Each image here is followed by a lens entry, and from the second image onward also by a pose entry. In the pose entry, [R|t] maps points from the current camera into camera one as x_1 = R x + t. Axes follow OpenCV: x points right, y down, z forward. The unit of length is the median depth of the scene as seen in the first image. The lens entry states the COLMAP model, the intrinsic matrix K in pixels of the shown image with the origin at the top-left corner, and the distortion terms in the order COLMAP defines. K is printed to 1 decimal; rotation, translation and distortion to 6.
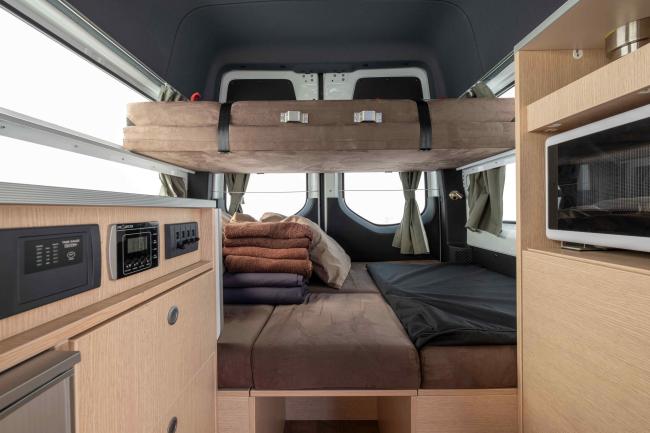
lens RADIAL K [[286.0, 0, 323.6], [0, 286.0, 211.8], [0, 0, 1]] dist [-0.004139, 0.000574]
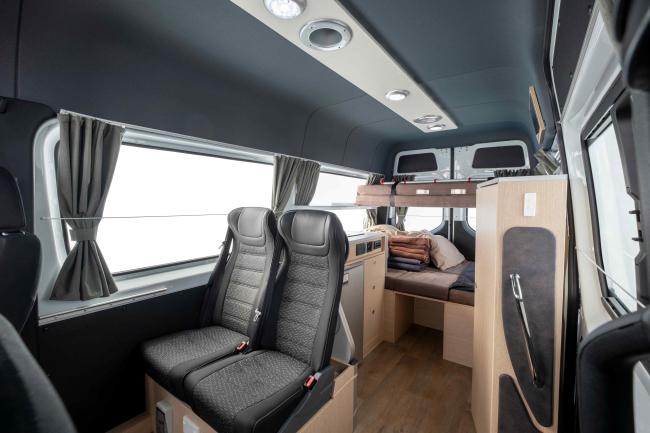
lens RADIAL K [[286.0, 0, 325.6], [0, 286.0, 216.6], [0, 0, 1]] dist [-0.004139, 0.000574]
pose [[0.818360, 0.050276, -0.572503, 0.549517], [-0.023819, 0.998277, 0.053619, -0.227517], [0.574213, -0.030243, 0.818147, -1.236623]]
